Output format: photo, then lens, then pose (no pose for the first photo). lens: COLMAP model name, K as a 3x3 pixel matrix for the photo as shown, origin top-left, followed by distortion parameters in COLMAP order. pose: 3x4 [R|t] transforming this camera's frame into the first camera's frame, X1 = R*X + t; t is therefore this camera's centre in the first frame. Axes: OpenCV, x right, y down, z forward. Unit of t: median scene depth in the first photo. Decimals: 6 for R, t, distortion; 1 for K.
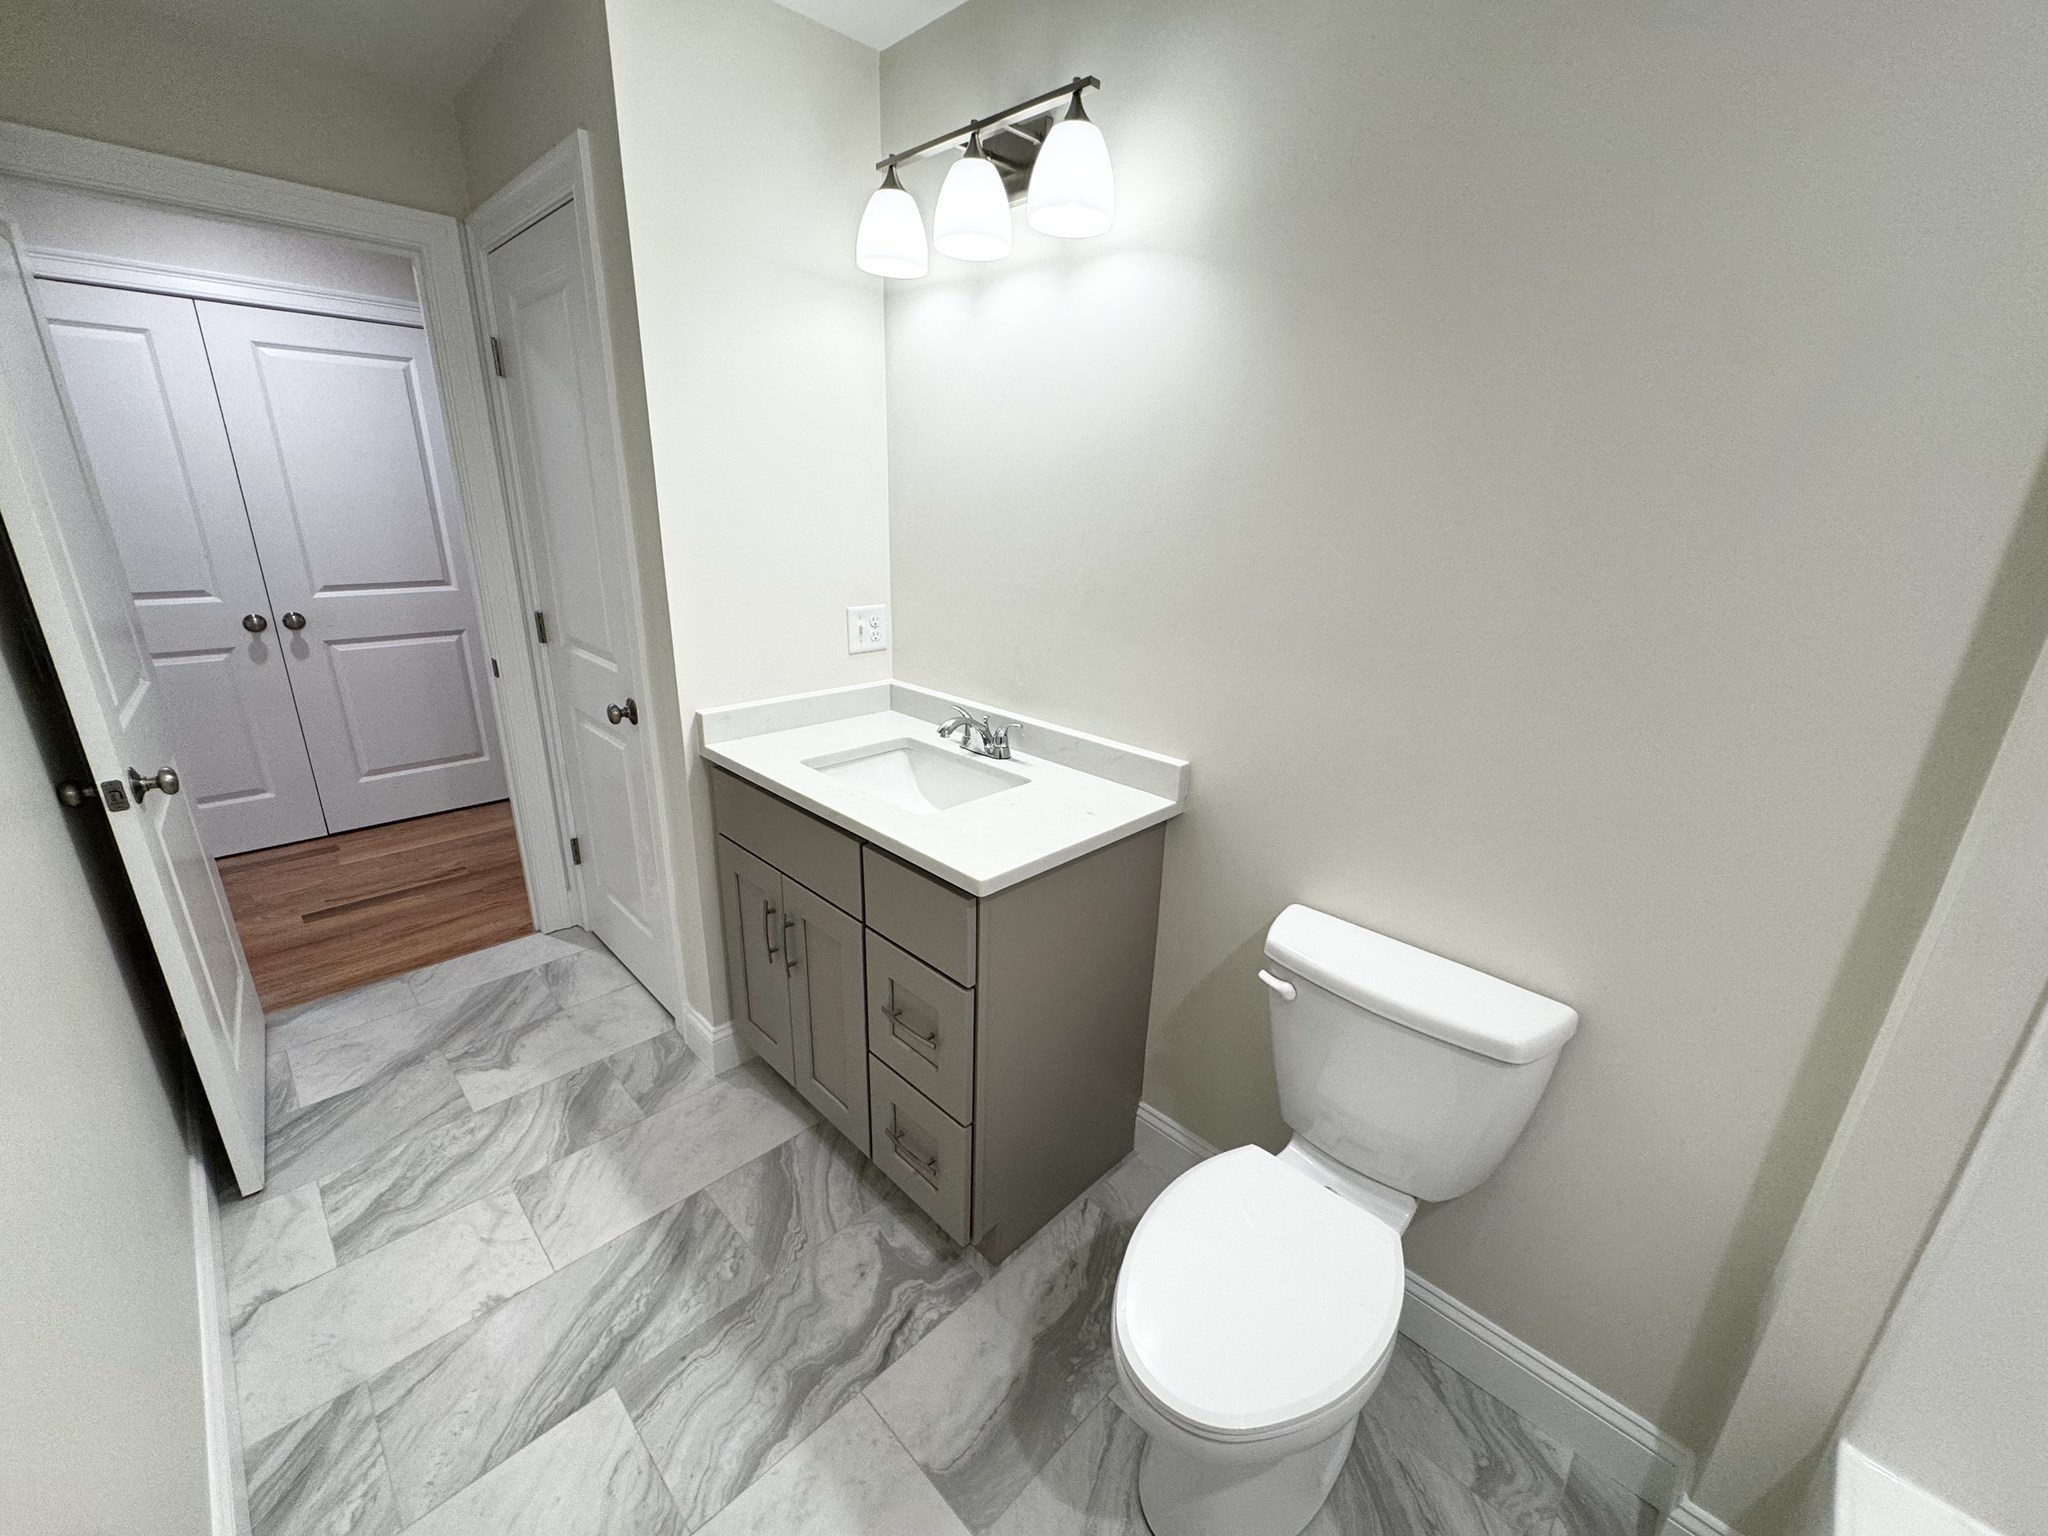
lens RADIAL K [[817.8, 0, 1024.0], [0, 817.8, 768.0], [0, 0, 1]] dist [0.000943, -0.000193]
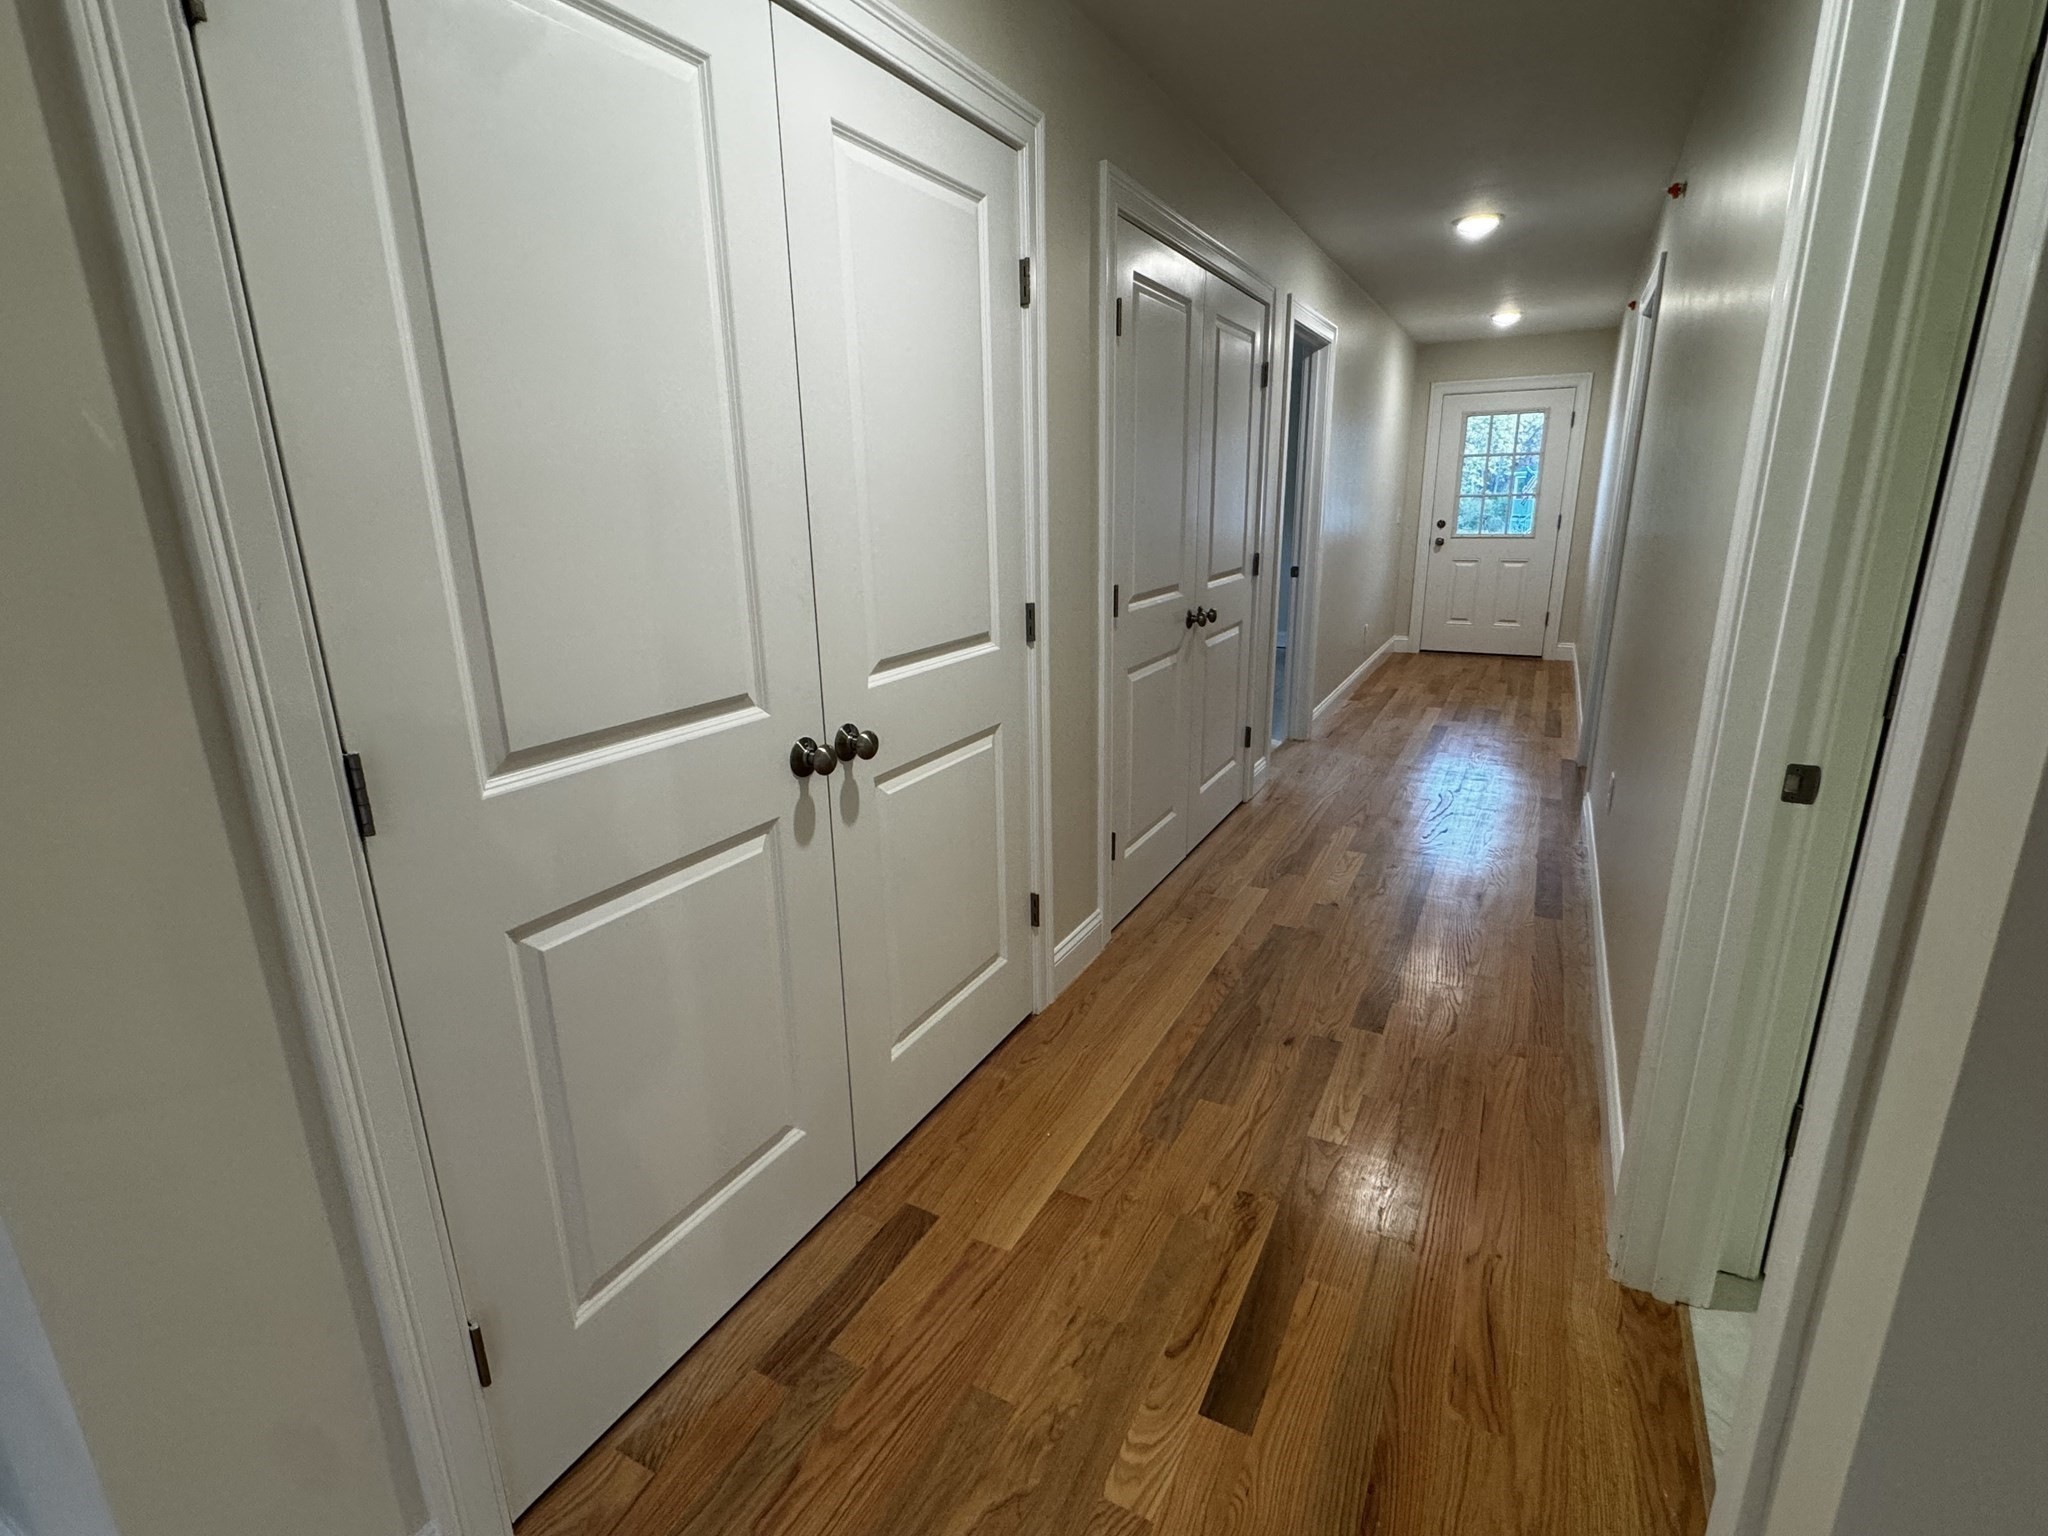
lens RADIAL K [[964.1, 0, 1024.0], [0, 964.1, 768.0], [0, 0, 1]] dist [0.000357, 0.000191]
pose [[0.955631, -0.125279, 0.266596, -0.955785], [0.137274, 0.990171, -0.026764, -0.139838], [-0.260623, 0.062174, 0.963437, 0.464533]]
